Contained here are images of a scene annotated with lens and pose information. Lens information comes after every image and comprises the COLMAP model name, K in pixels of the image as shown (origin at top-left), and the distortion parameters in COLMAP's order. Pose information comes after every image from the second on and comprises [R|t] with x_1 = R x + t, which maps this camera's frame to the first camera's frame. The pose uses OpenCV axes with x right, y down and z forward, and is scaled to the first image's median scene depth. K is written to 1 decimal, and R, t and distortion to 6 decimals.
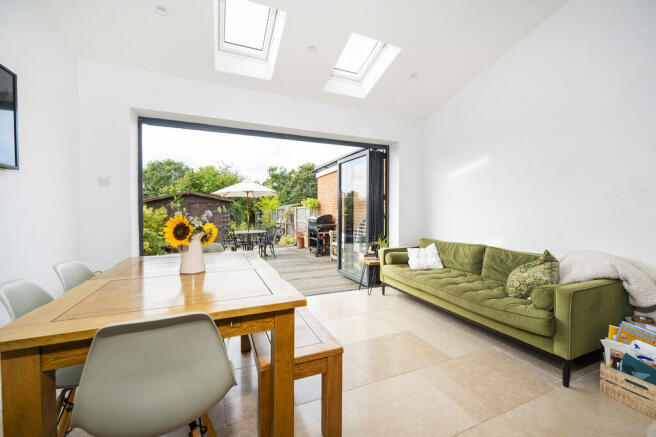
lens RADIAL K [[263.3, 0, 339.7], [0, 263.3, 221.0], [0, 0, 1]] dist [0.000833, 0.000228]
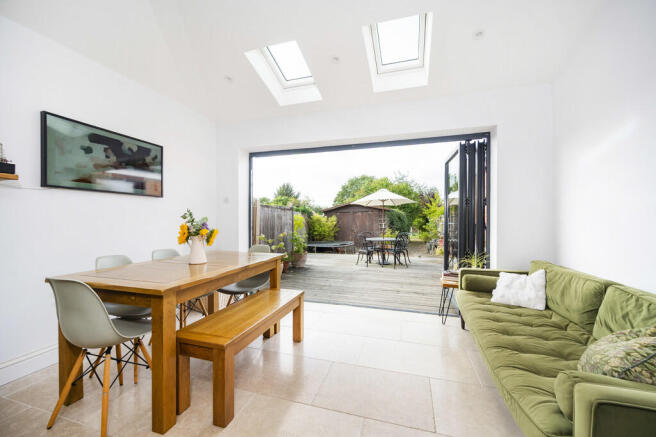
lens RADIAL K [[263.3, 0, 329.5], [0, 263.3, 218.2], [0, 0, 1]] dist [0.000833, 0.000228]
pose [[0.760917, -0.001213, -0.648848, 0.319703], [-0.024311, 0.999243, -0.030378, -0.007474], [0.648394, 0.038890, 0.760311, 0.137178]]
